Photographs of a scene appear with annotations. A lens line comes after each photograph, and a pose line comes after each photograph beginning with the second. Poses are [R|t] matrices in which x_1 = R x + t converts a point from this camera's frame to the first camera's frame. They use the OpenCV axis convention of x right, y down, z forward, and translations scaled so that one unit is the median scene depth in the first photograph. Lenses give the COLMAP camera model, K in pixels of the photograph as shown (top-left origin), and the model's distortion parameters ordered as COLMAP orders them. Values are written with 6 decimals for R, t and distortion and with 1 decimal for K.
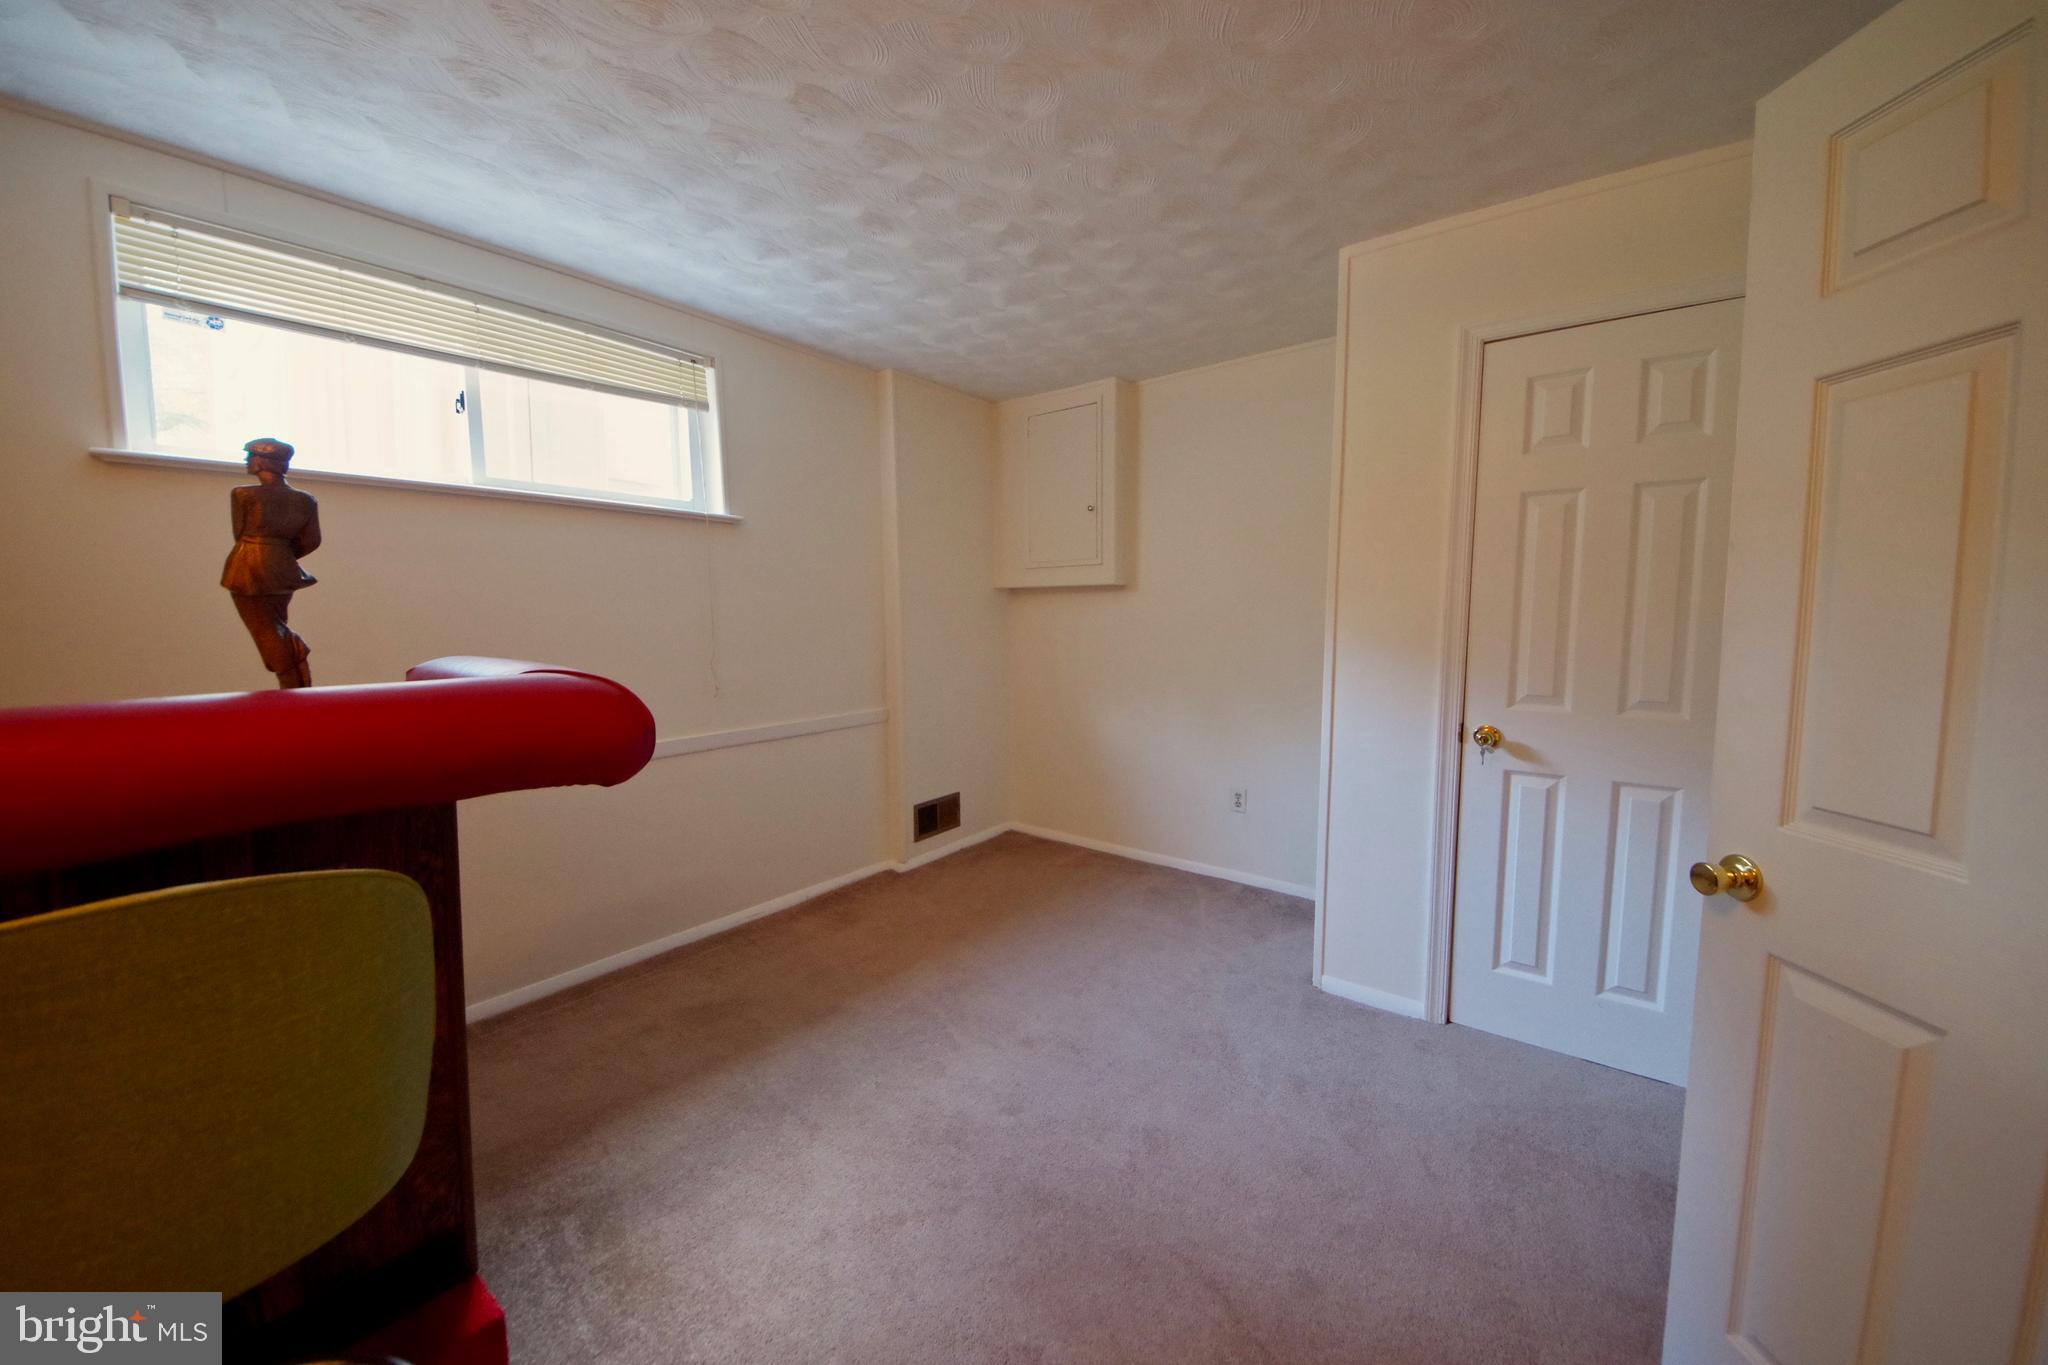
lens RADIAL K [[756.7, 0, 1016.8], [0, 756.7, 682.7], [0, 0, 1]] dist [0.040040, -0.024436]
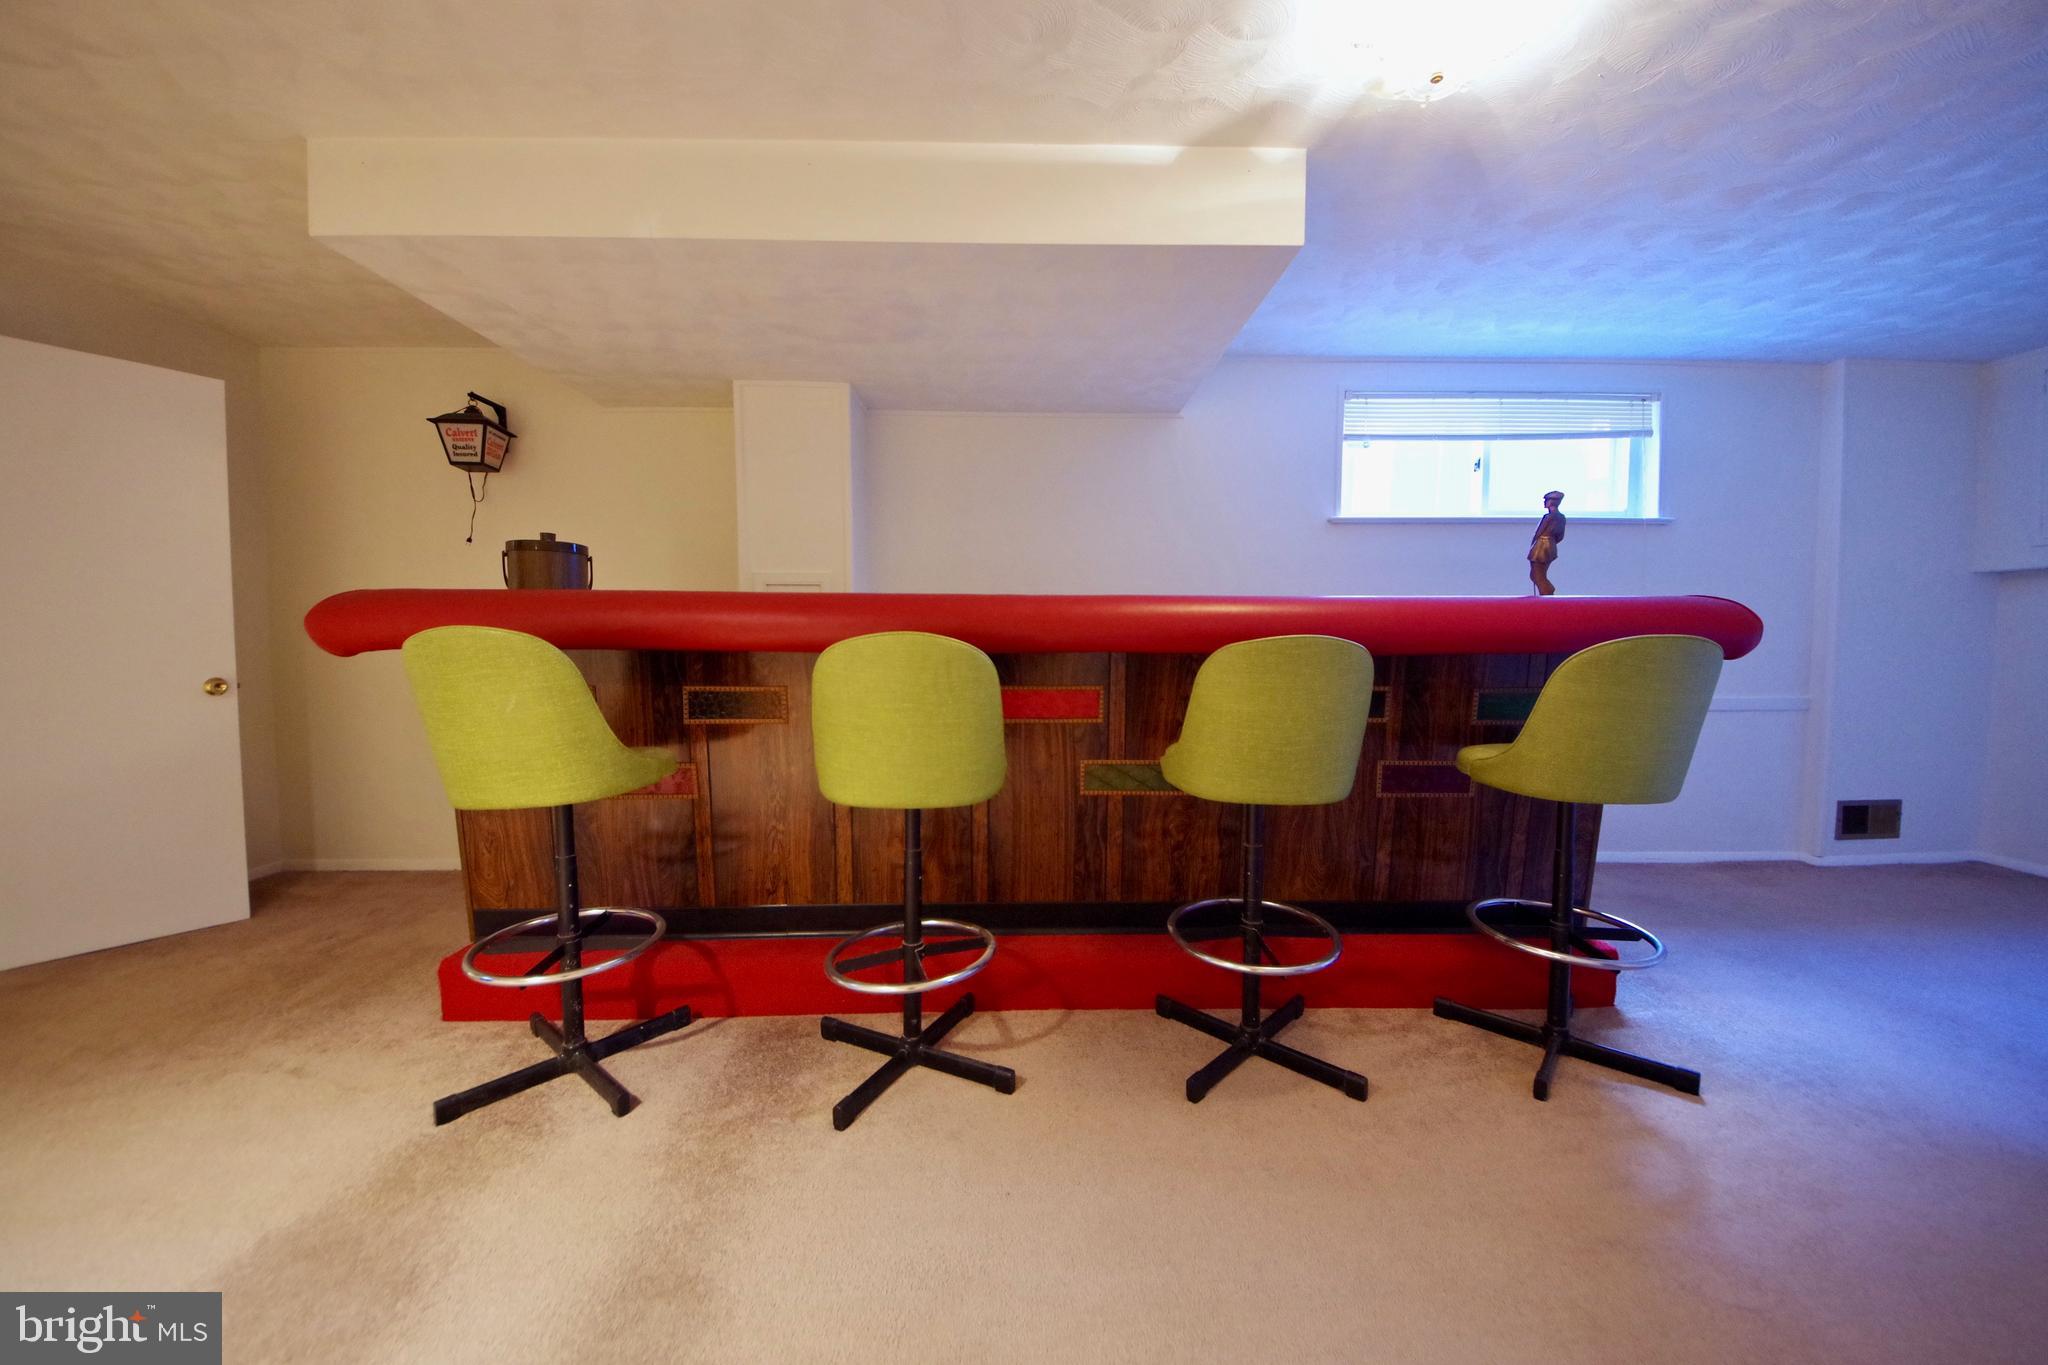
lens RADIAL K [[750.3, 0, 1022.5], [0, 750.3, 684.2], [0, 0, 1]] dist [0.049395, -0.026159]
pose [[0.645795, 0.045089, -0.762178, -0.096452], [-0.076460, 0.997056, -0.005801, 0.139010], [0.759673, 0.062023, 0.647341, -0.587604]]
